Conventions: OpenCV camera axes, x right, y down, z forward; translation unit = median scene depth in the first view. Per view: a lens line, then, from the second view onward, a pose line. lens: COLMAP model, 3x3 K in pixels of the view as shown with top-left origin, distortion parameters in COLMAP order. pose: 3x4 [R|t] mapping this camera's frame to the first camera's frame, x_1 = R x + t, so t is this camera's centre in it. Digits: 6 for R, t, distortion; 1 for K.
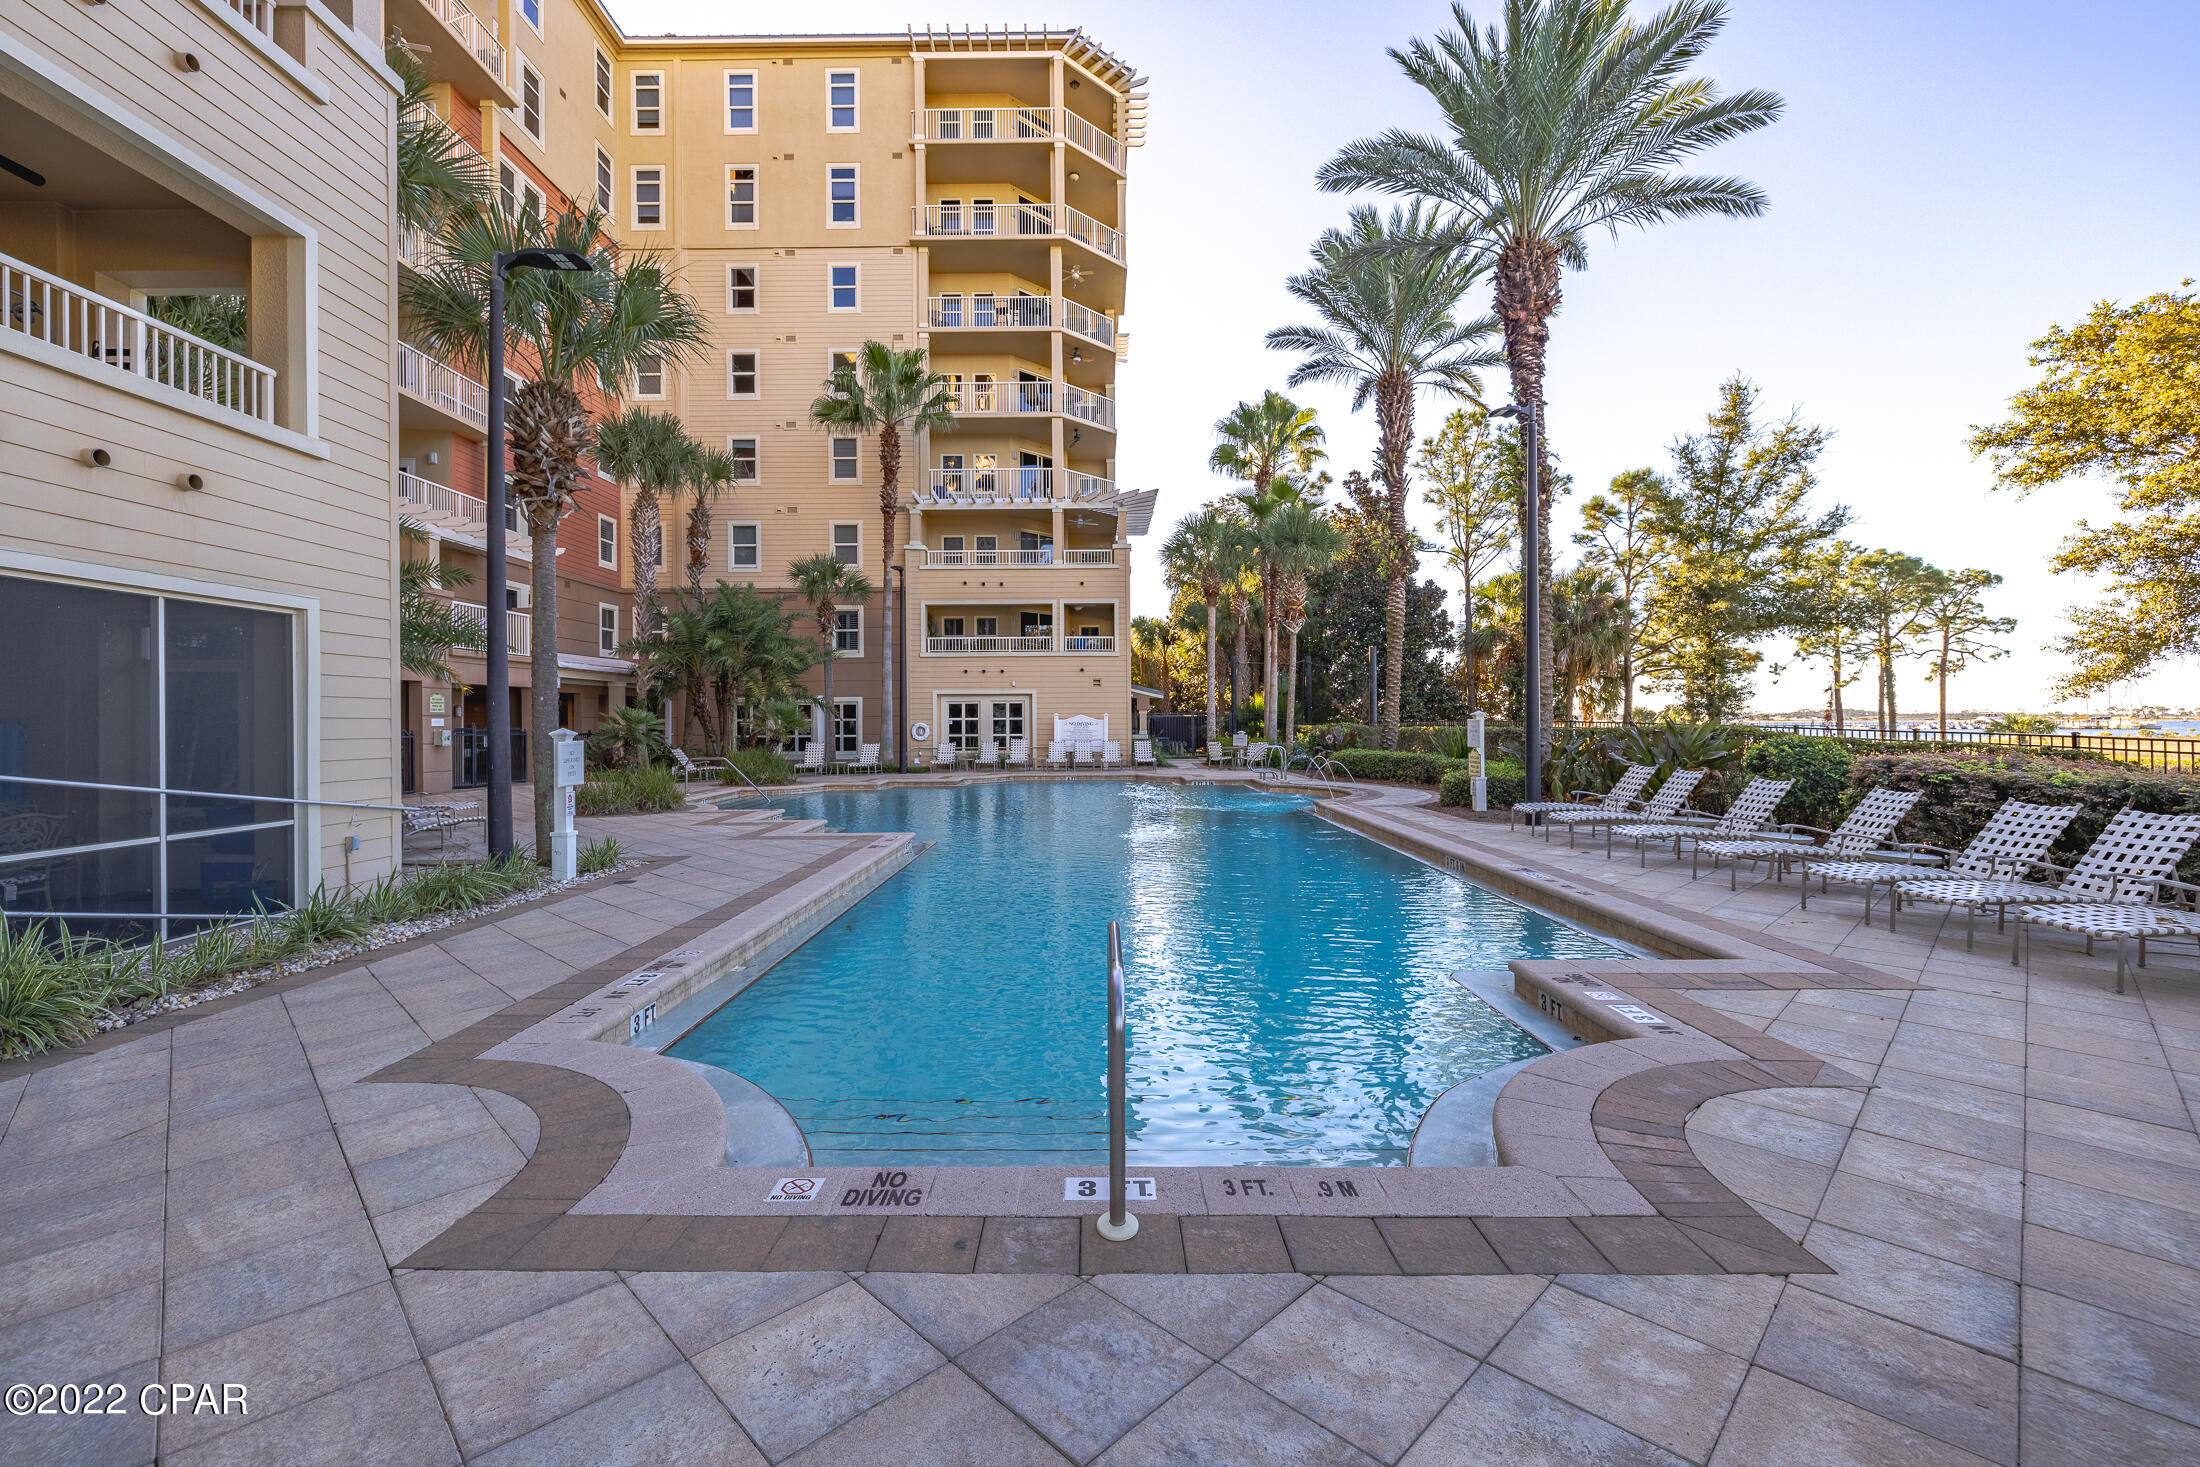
lens RADIAL K [[941.6, 0, 1097.3], [0, 941.6, 723.9], [0, 0, 1]] dist [-0.005362, -0.000351]
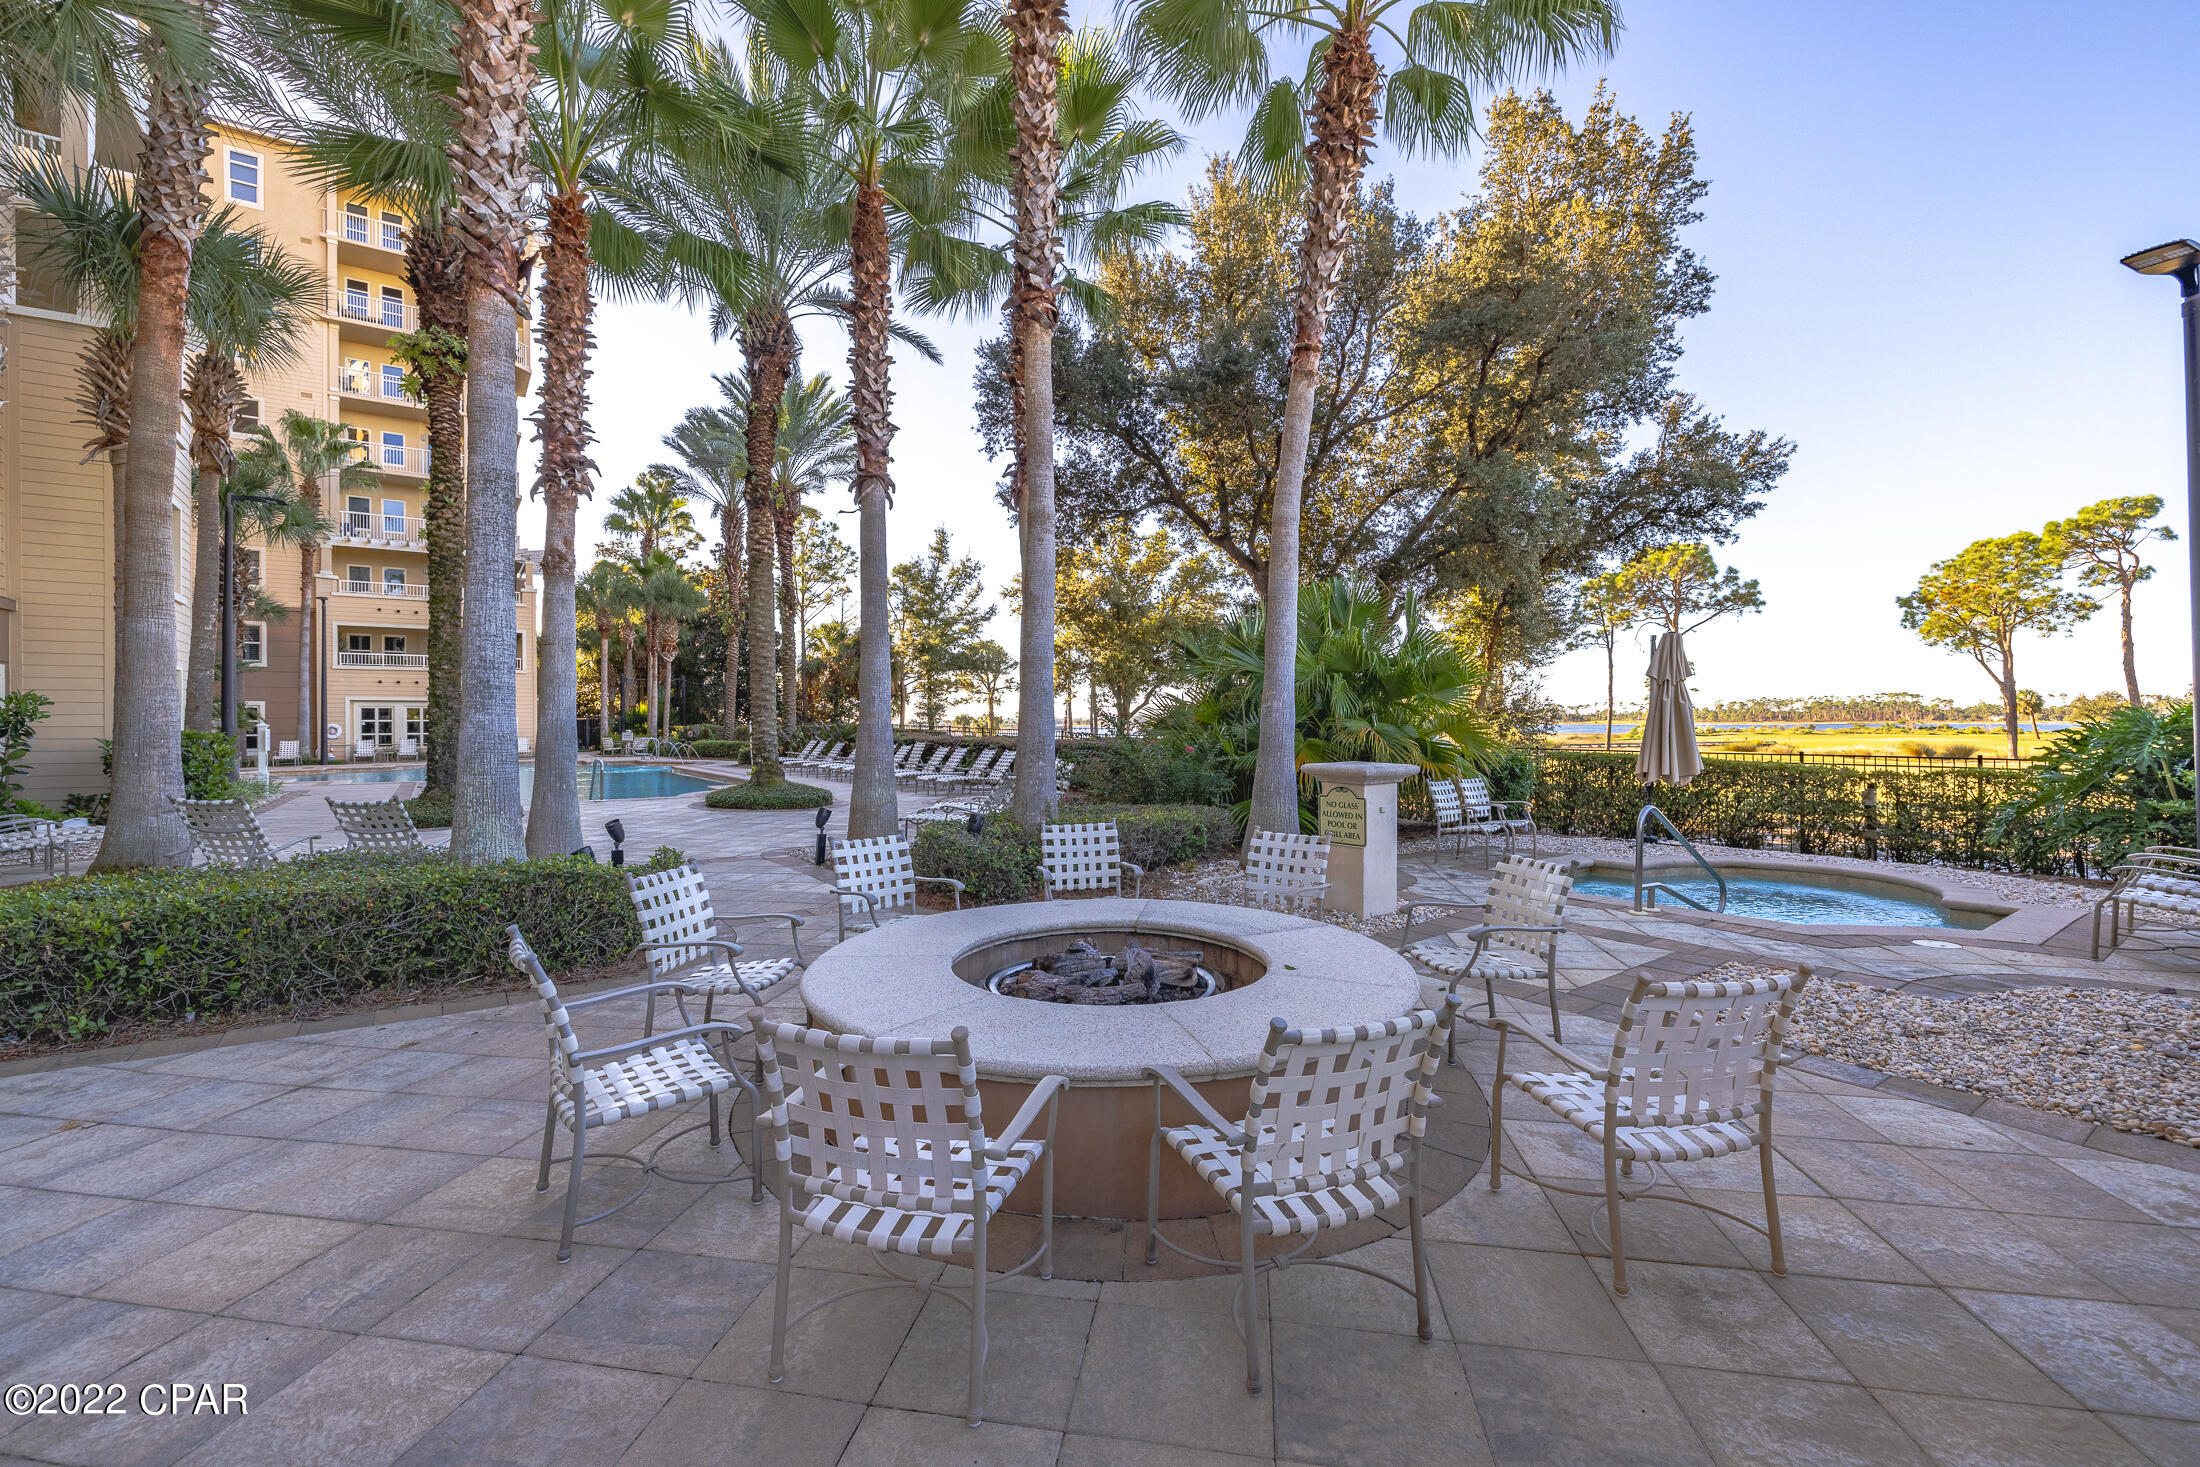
lens RADIAL K [[941.6, 0, 1100.3], [0, 941.6, 722.8], [0, 0, 1]] dist [-0.005362, -0.000351]
pose [[0.817954, 0.000691, 0.575283, -0.074767], [0.002810, 0.999983, -0.005197, 0.006294], [-0.575277, 0.005867, 0.817938, -0.528092]]
